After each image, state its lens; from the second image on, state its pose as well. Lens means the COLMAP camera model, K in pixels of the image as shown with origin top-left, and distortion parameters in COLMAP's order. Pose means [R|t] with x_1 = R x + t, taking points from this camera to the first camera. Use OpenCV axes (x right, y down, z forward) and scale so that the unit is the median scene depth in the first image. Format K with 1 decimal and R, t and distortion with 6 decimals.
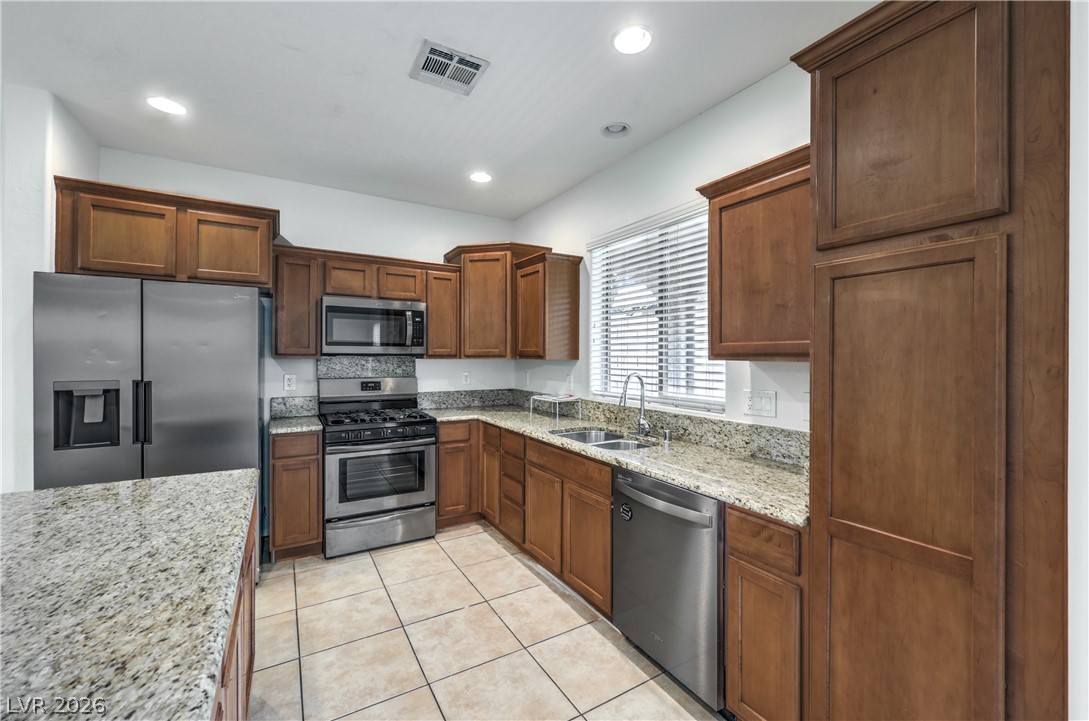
lens RADIAL K [[440.9, 0, 546.8], [0, 440.9, 356.4], [0, 0, 1]] dist [-0.002006, -0.000010]
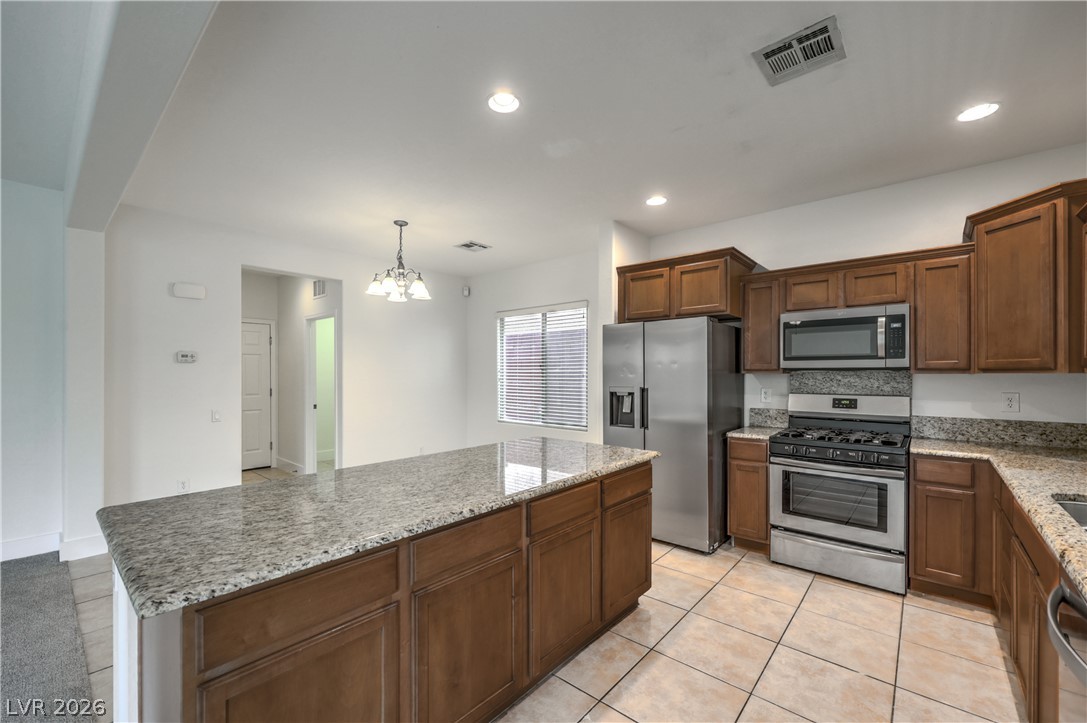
lens RADIAL K [[442.2, 0, 543.9], [0, 442.2, 375.6], [0, 0, 1]] dist [0.000290, 0.000332]
pose [[0.310624, 0.000296, -0.950533, 0.324226], [0.002318, 0.999997, 0.001069, 0.007869], [0.950530, -0.002535, 0.310623, 0.140128]]
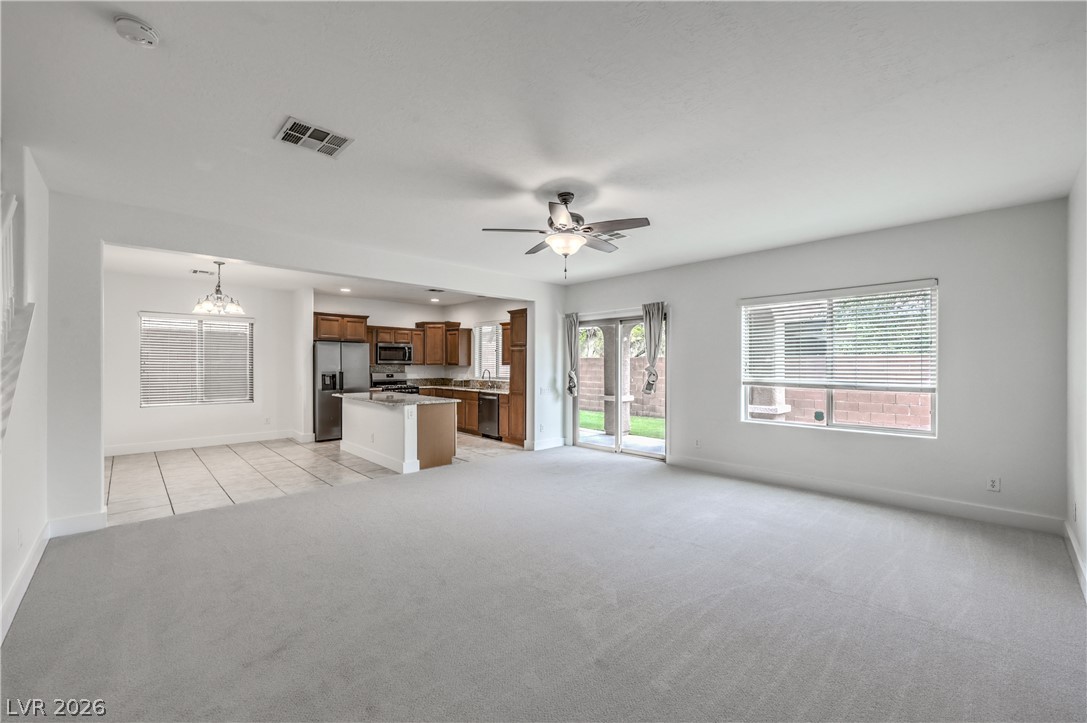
lens RADIAL K [[437.4, 0, 544.3], [0, 437.4, 365.7], [0, 0, 1]] dist [-0.000292, -0.000051]
pose [[0.975707, -0.001854, 0.219073, -0.088200], [0.000684, 0.999985, 0.005420, -0.006857], [-0.219079, -0.005139, 0.975694, -1.986677]]
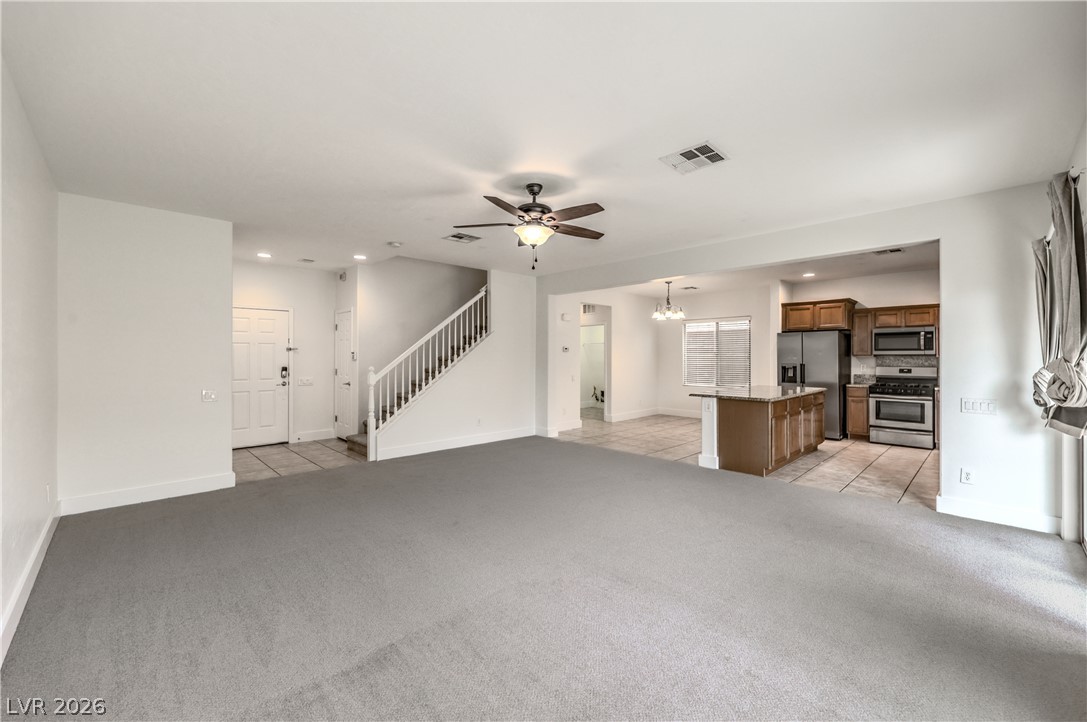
lens RADIAL K [[436.9, 0, 545.4], [0, 436.9, 355.6], [0, 0, 1]] dist [-0.000357, 0.000187]
pose [[0.225403, -0.006059, -0.974247, 1.301627], [0.003220, 0.999980, -0.005474, 0.005478], [0.974260, -0.001903, 0.225418, -1.139827]]
